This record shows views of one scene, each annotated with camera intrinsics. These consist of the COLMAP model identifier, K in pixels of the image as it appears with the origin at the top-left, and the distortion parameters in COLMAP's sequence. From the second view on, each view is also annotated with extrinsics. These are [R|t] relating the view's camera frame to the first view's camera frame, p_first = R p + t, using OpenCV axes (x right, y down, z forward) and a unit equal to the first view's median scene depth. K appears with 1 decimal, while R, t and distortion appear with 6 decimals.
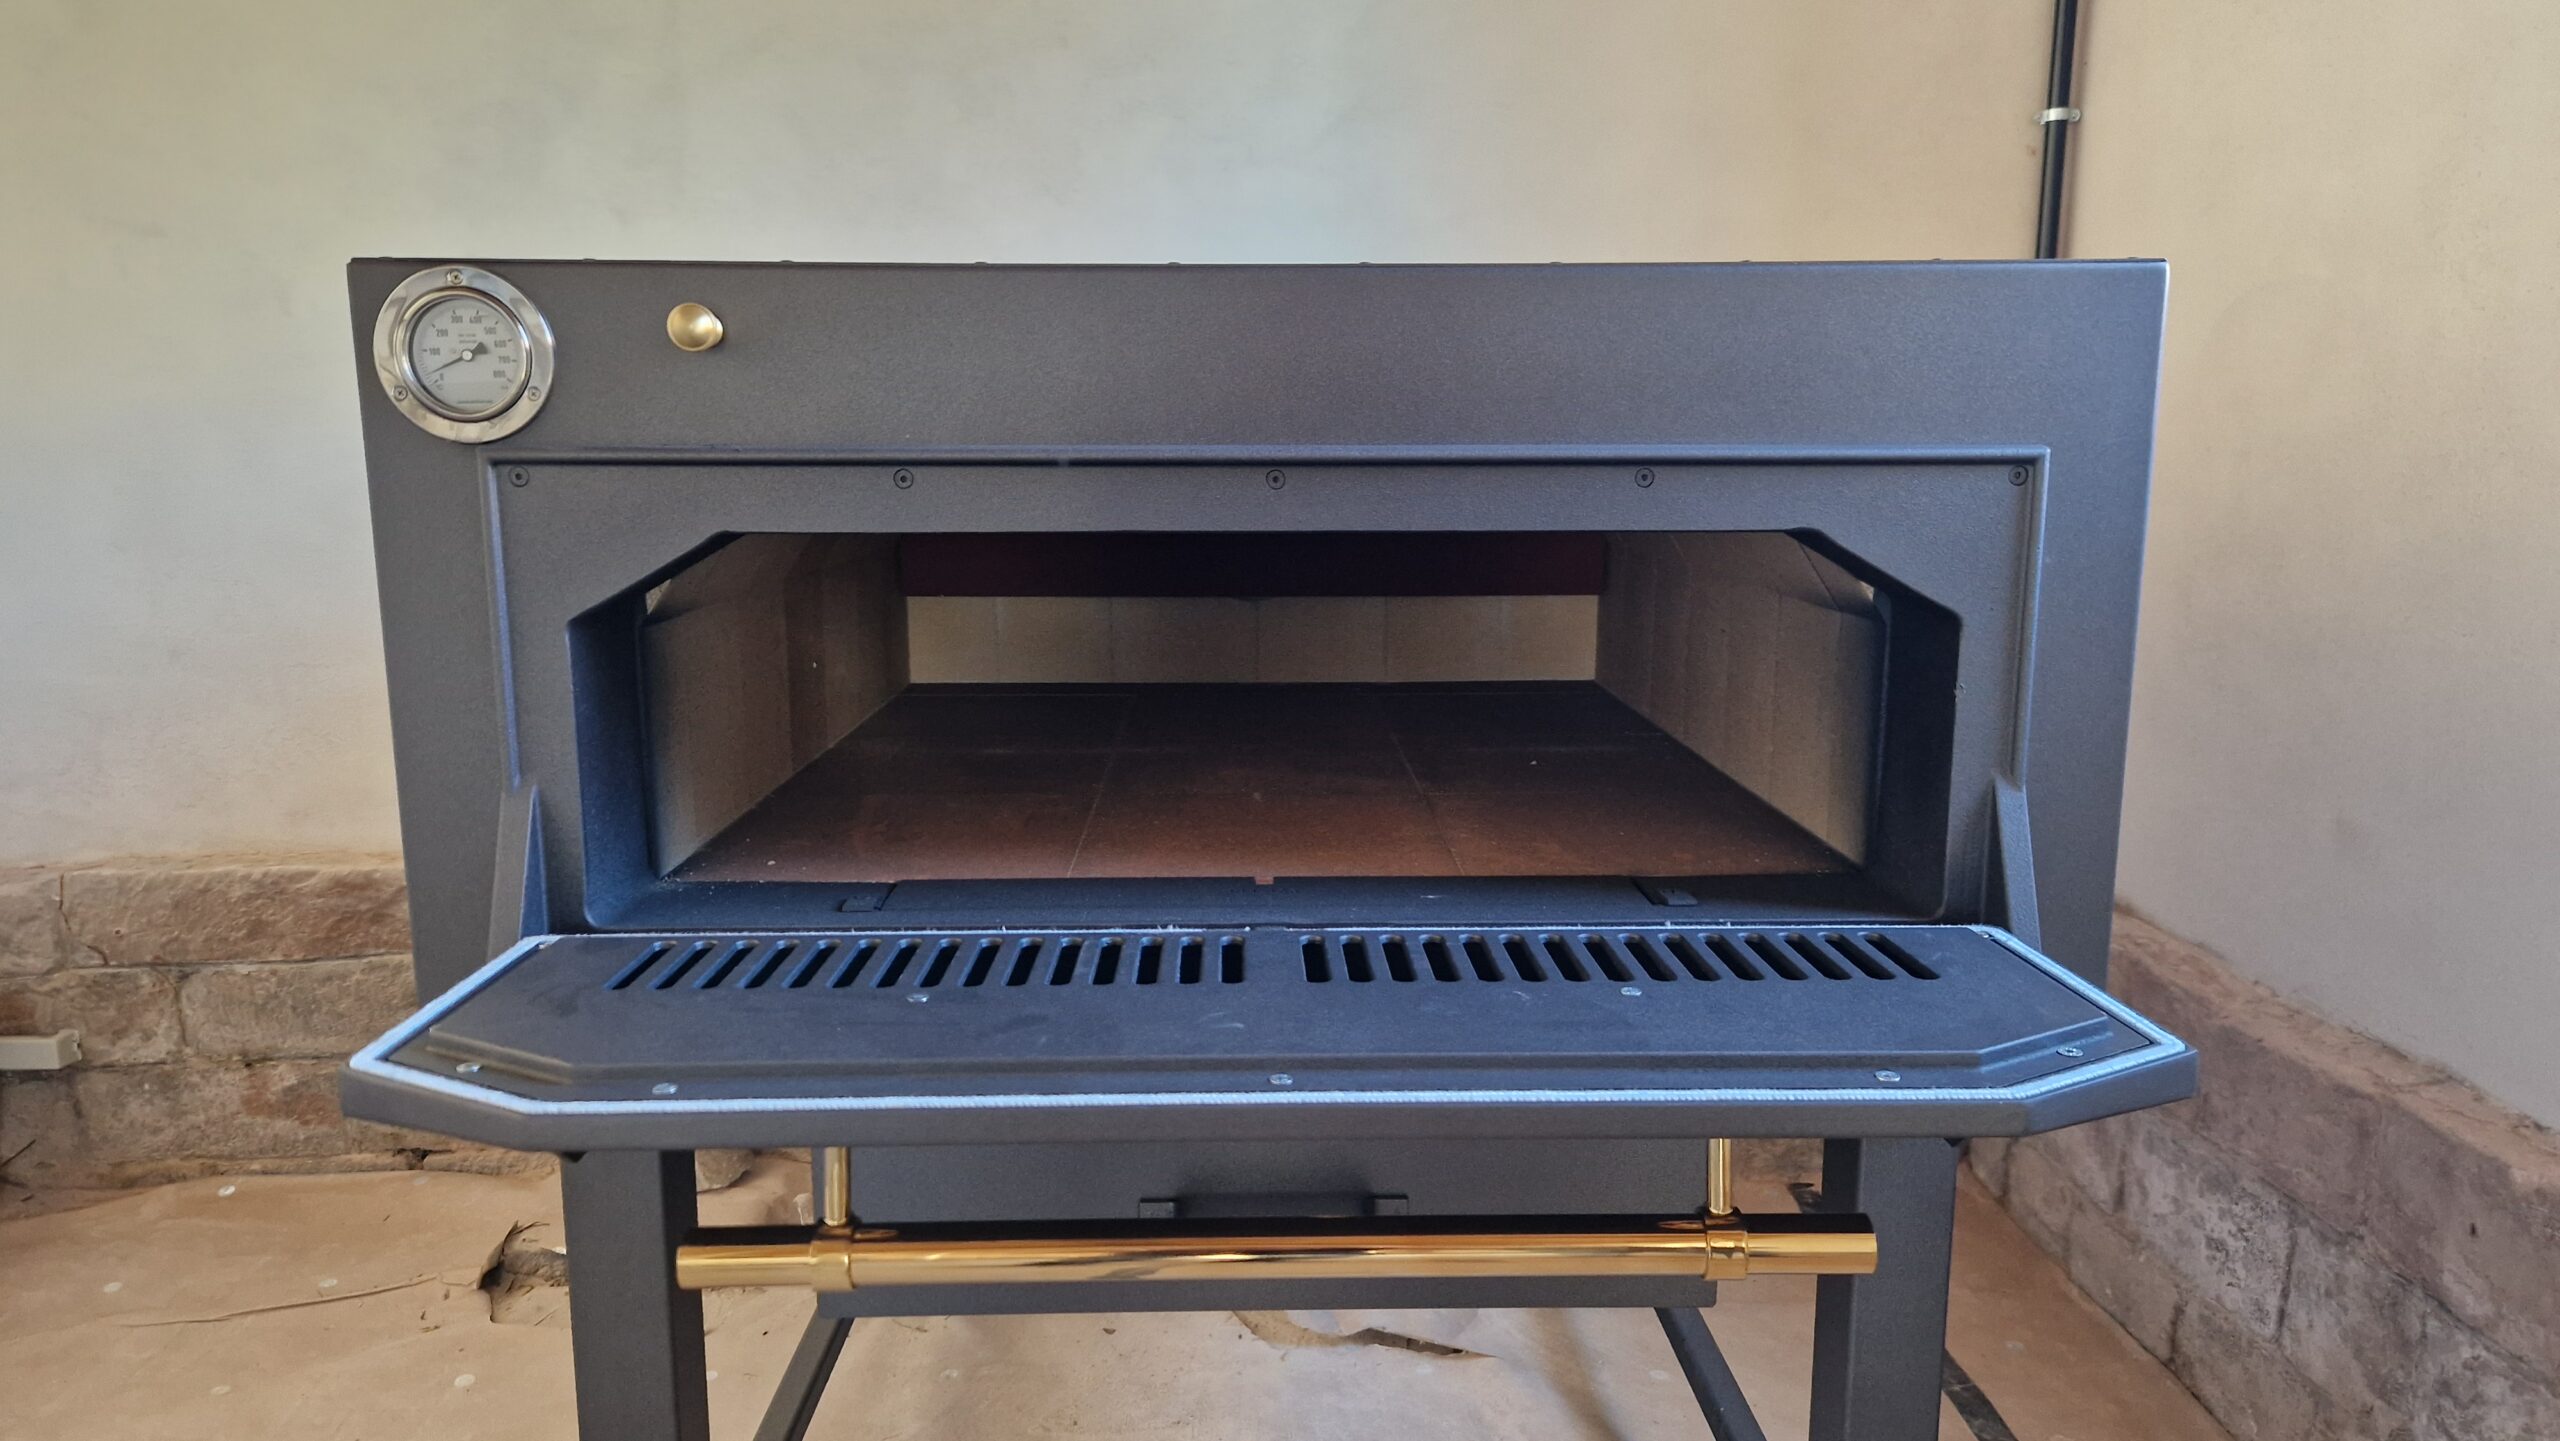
lens RADIAL K [[1747.4, 0, 1281.9], [0, 1747.4, 739.5], [0, 0, 1]] dist [0.056222, -0.049631]
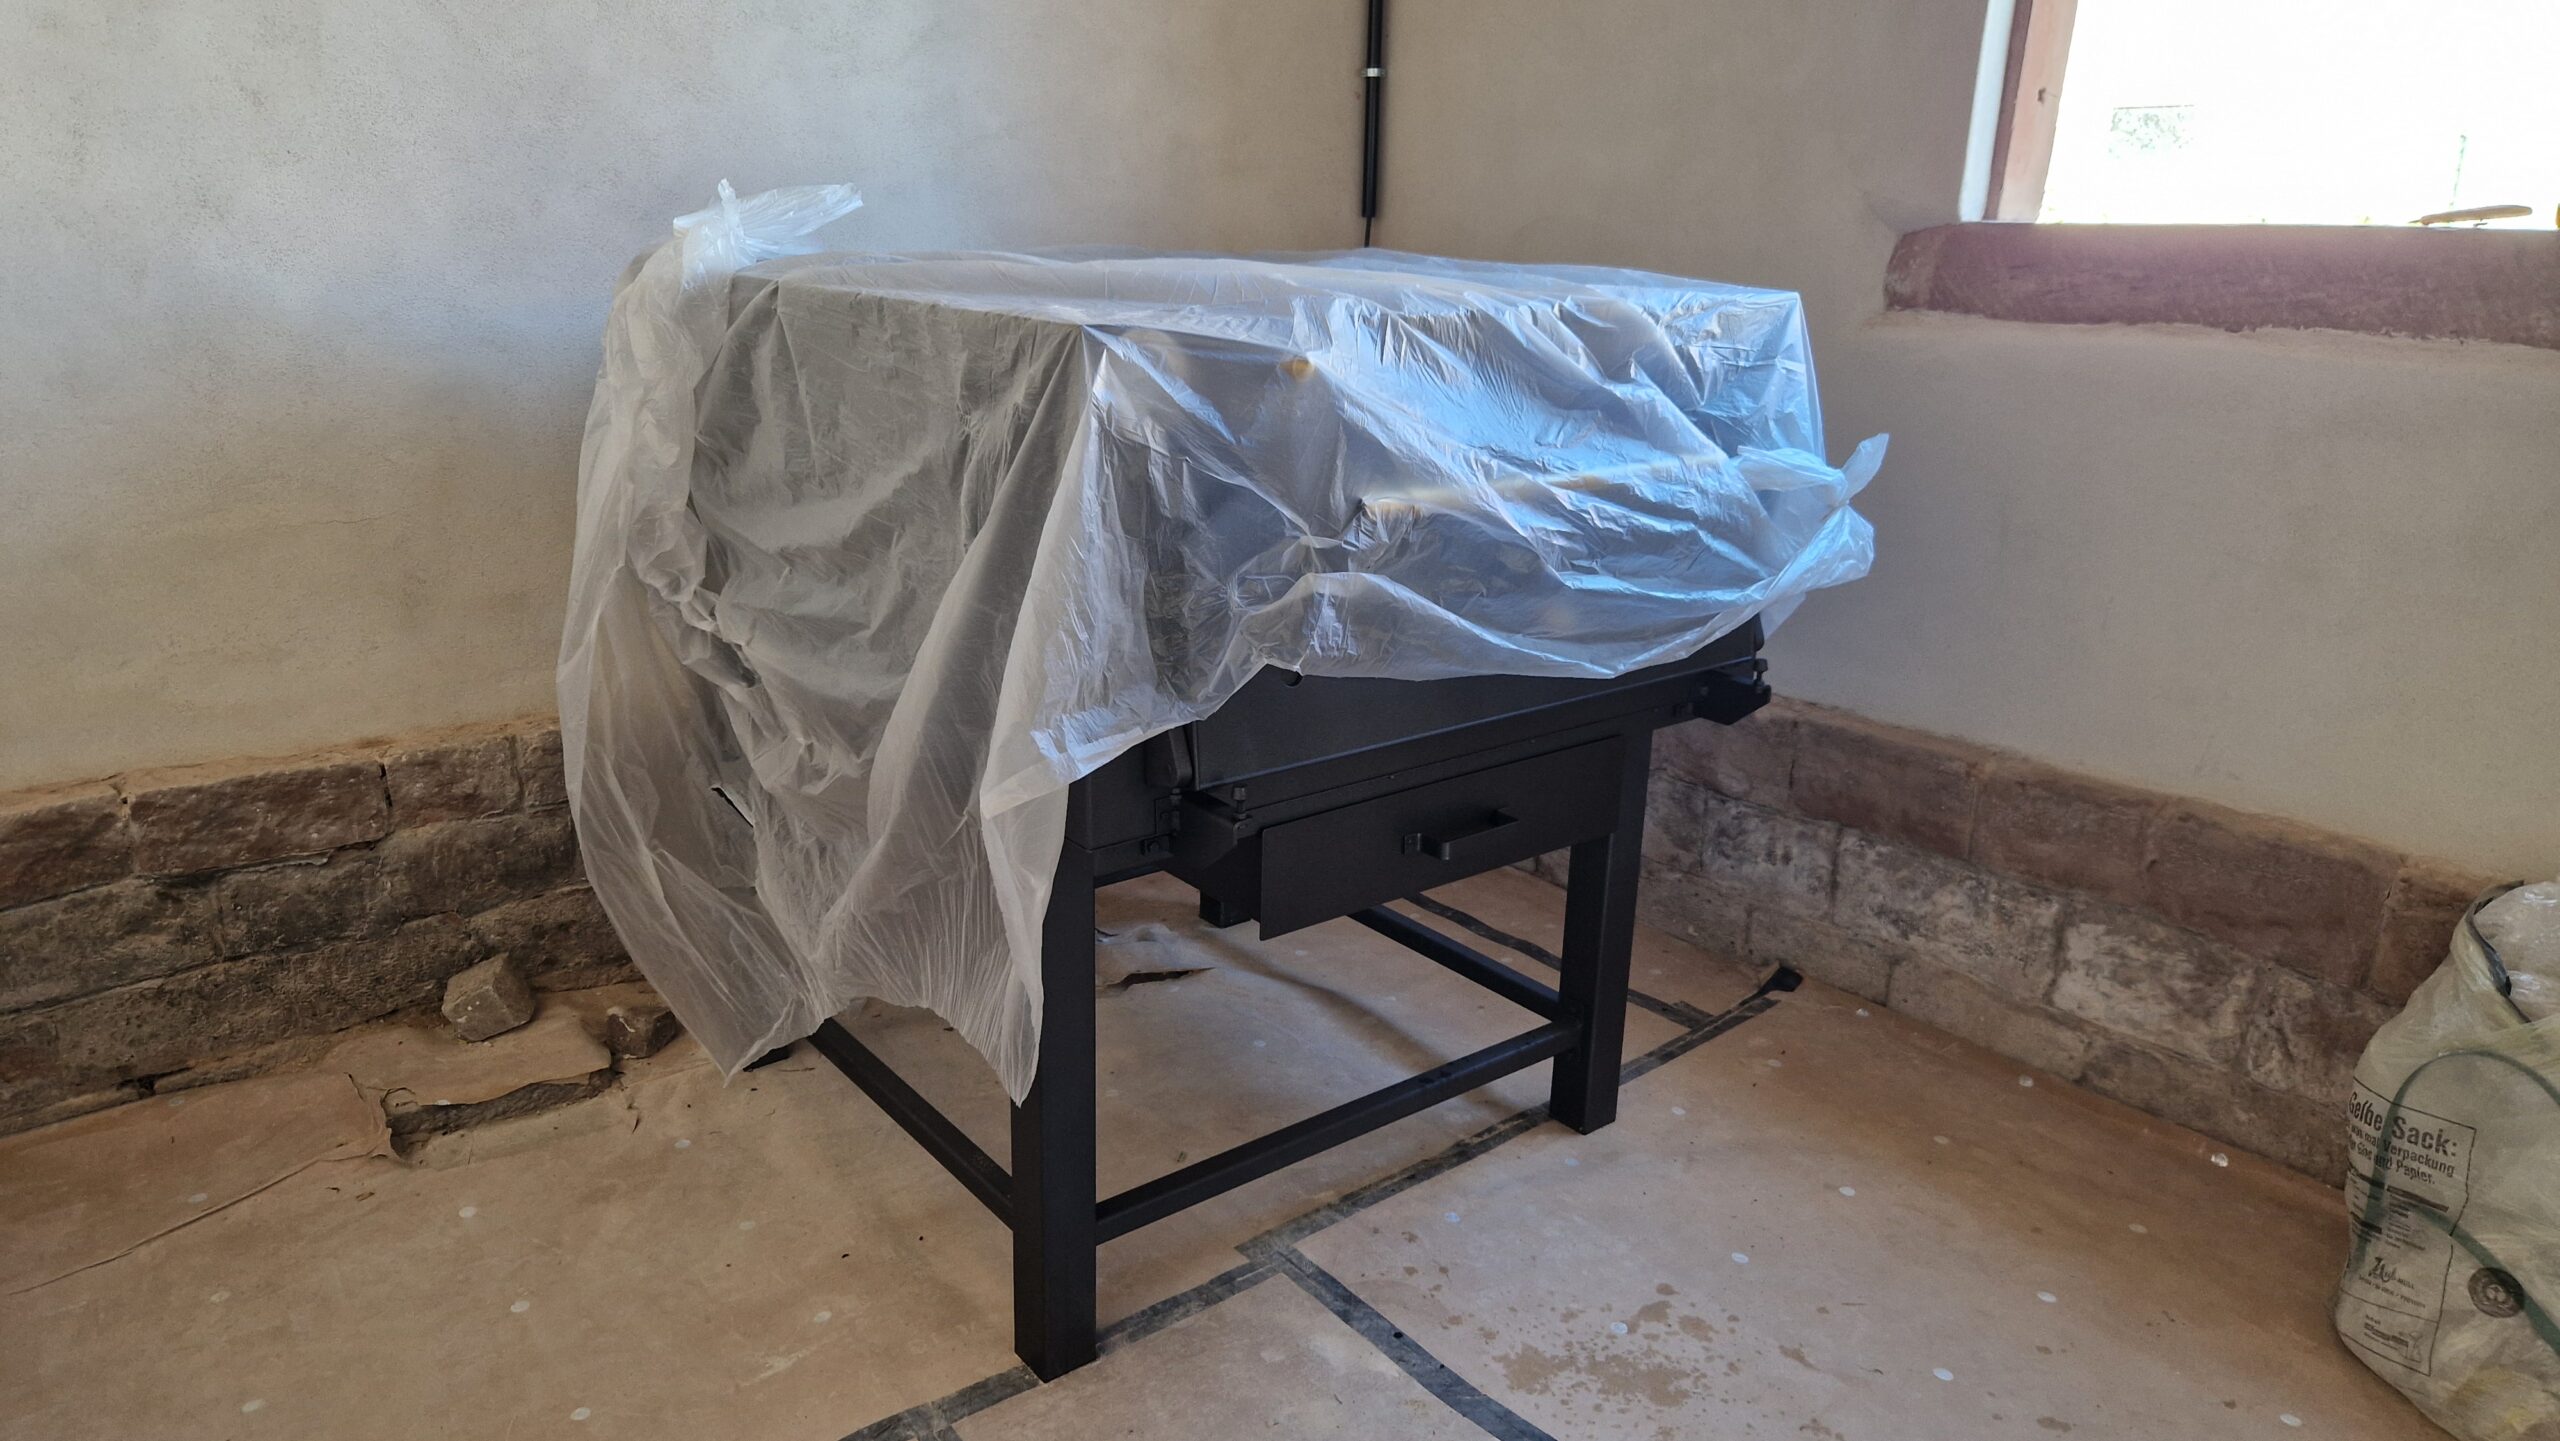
lens RADIAL K [[1731.7, 0, 1278.5], [0, 1731.7, 770.2], [0, 0, 1]] dist [0.084213, -0.089156]
pose [[0.793296, -0.179335, 0.581825, -0.679305], [0.085218, 0.978934, 0.185544, -0.080111], [-0.602843, -0.097609, 0.791867, -0.175631]]
